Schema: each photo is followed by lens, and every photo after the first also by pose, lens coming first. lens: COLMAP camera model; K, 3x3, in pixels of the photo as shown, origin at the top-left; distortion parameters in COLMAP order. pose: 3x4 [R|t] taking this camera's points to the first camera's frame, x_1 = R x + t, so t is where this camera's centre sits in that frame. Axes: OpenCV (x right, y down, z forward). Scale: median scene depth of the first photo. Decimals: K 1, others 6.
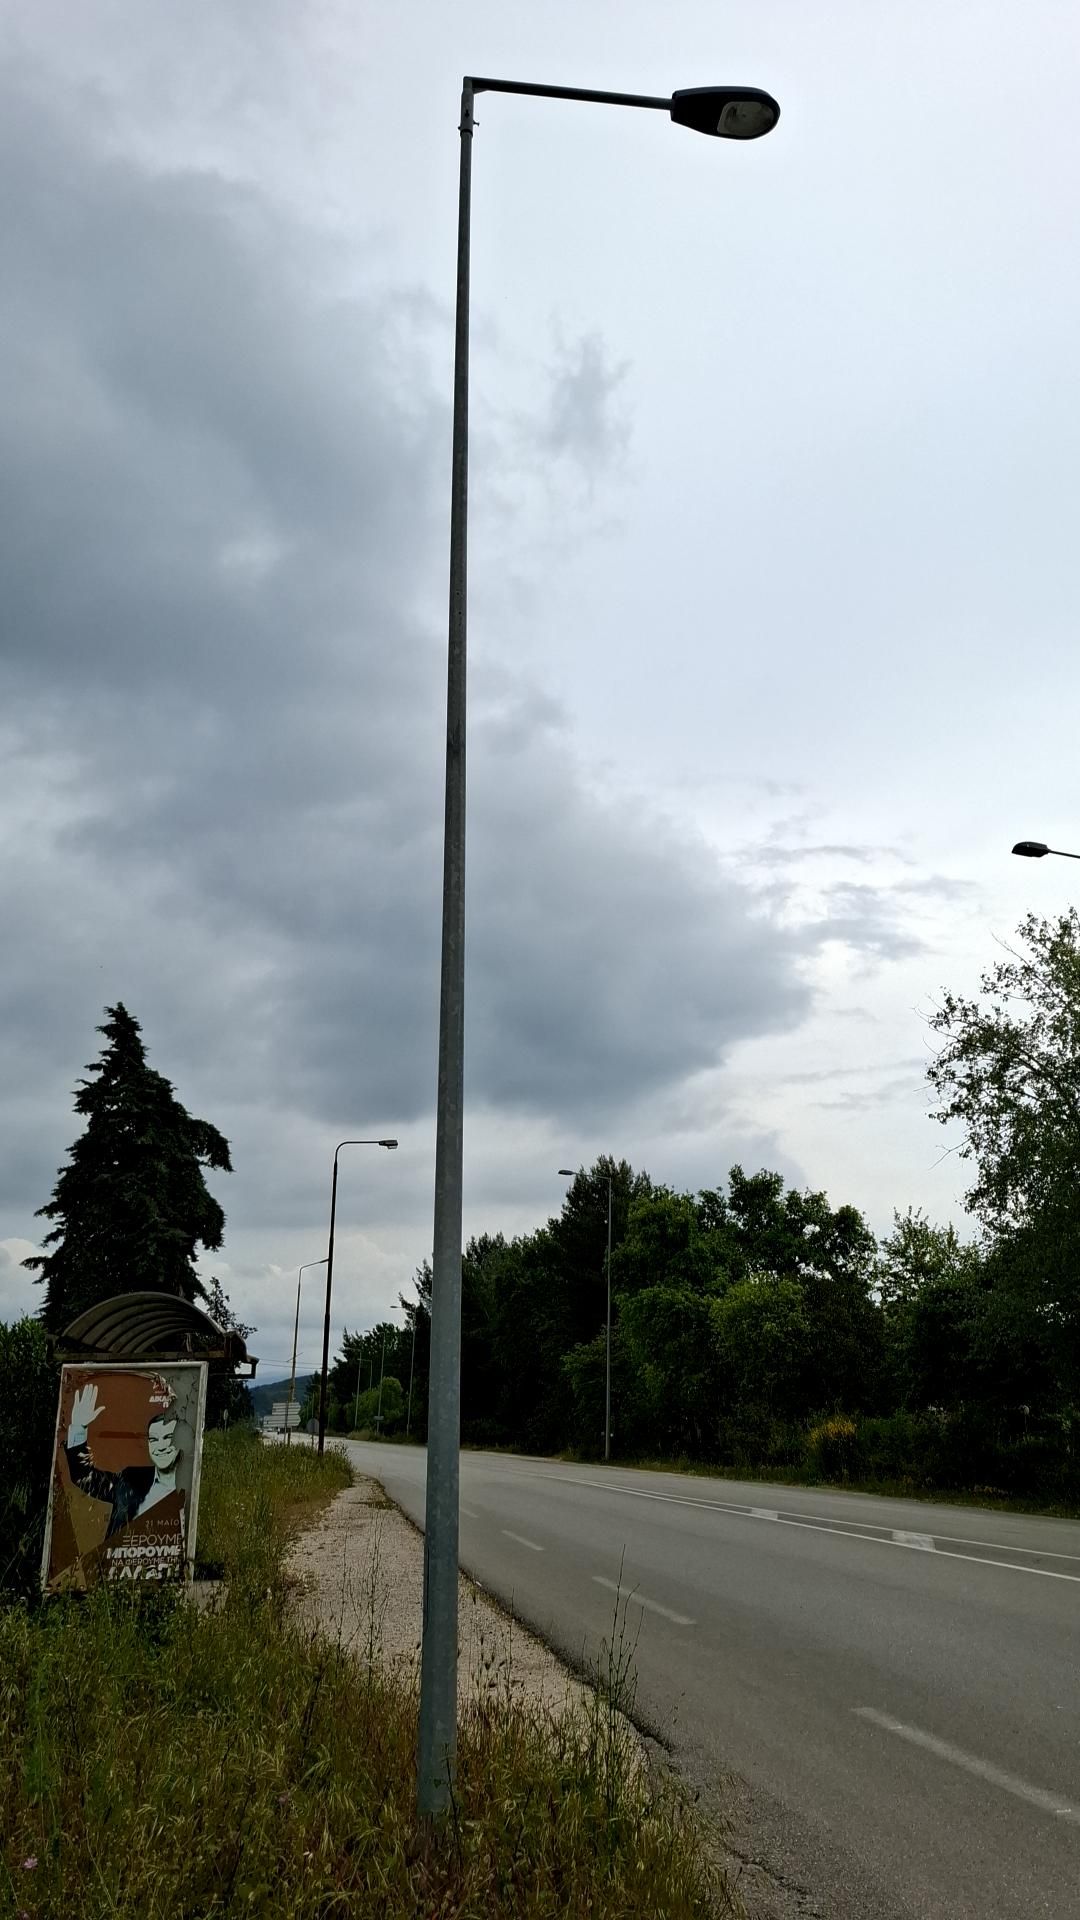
lens RADIAL K [[1373.7, 0, 562.8], [0, 1373.7, 959.7], [0, 0, 1]] dist [0.163604, -0.000588]
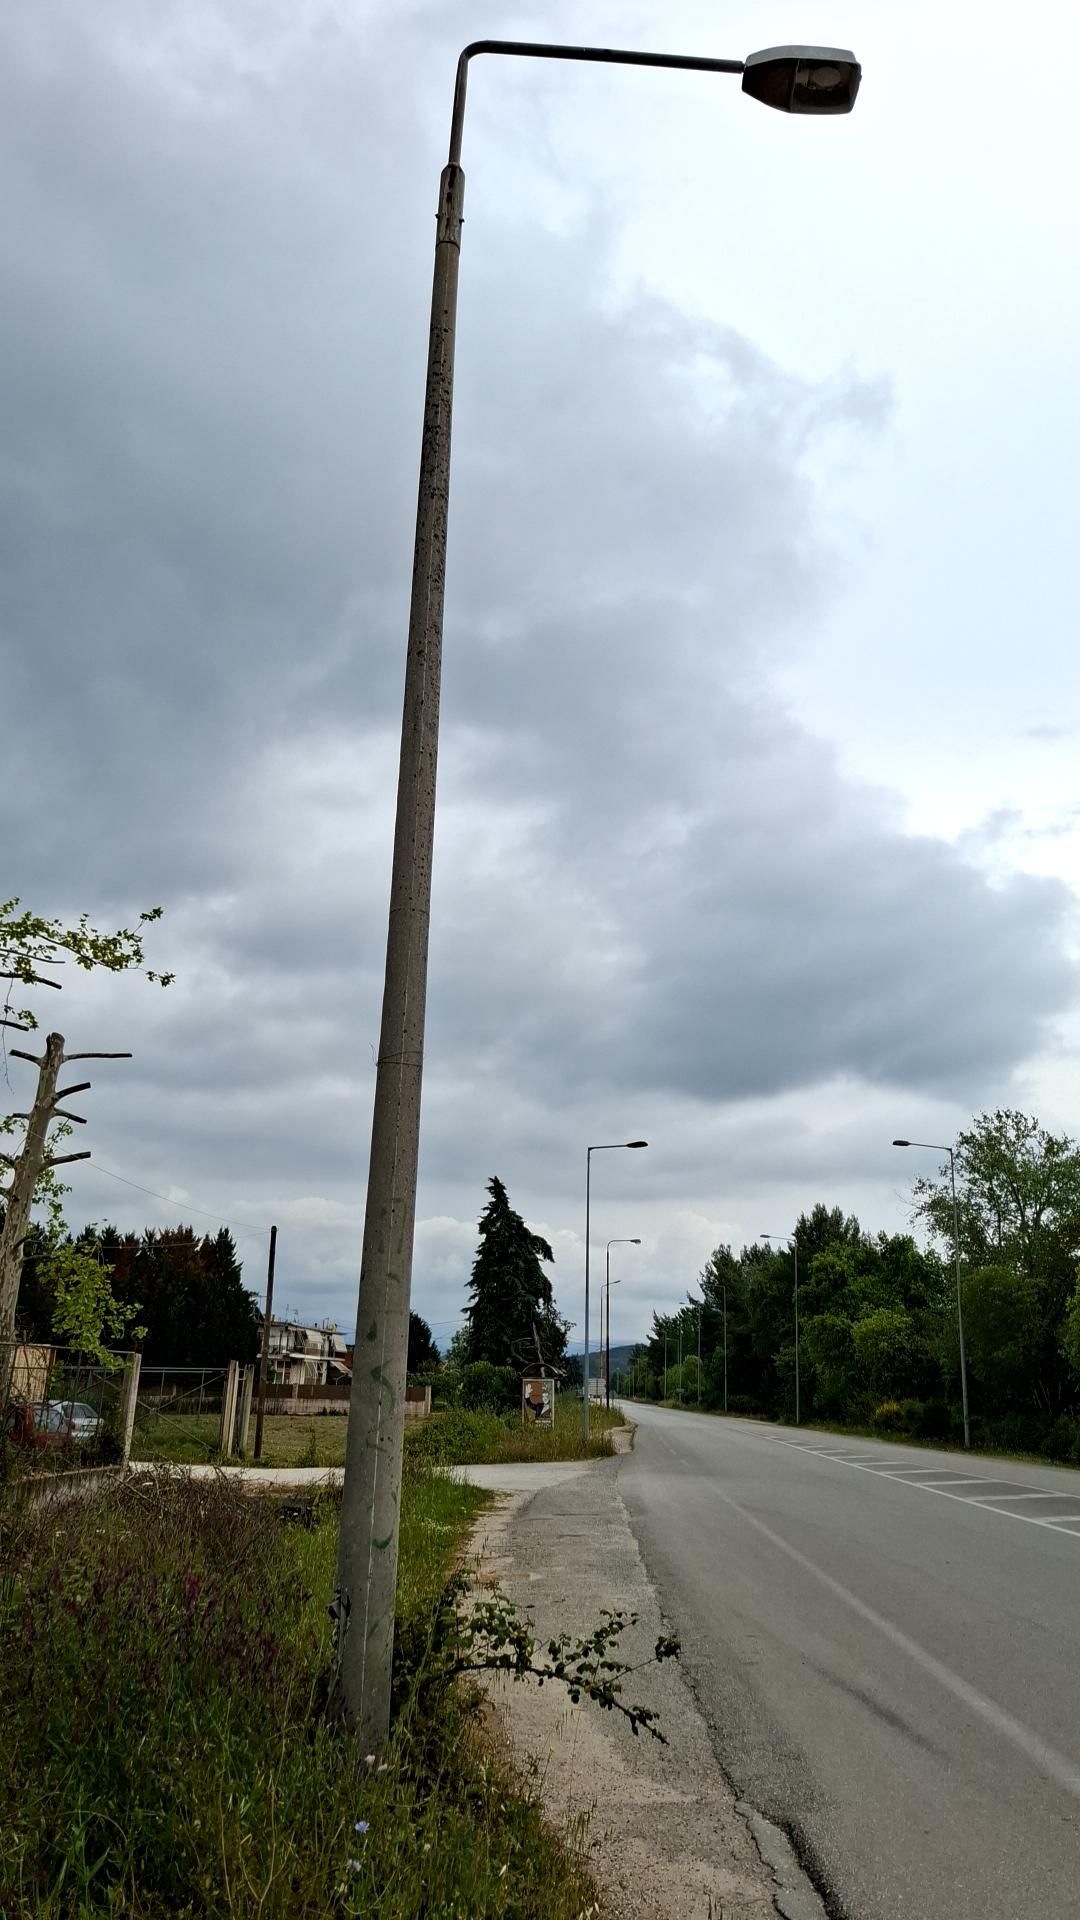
lens RADIAL K [[1373.7, 0, 562.8], [0, 1373.7, 959.7], [0, 0, 1]] dist [0.163604, -0.000588]
pose [[0.975378, -0.042253, -0.216454, 0.204574], [0.046042, 0.998861, 0.012488, -0.285532], [0.215680, -0.022146, 0.976213, -0.851097]]
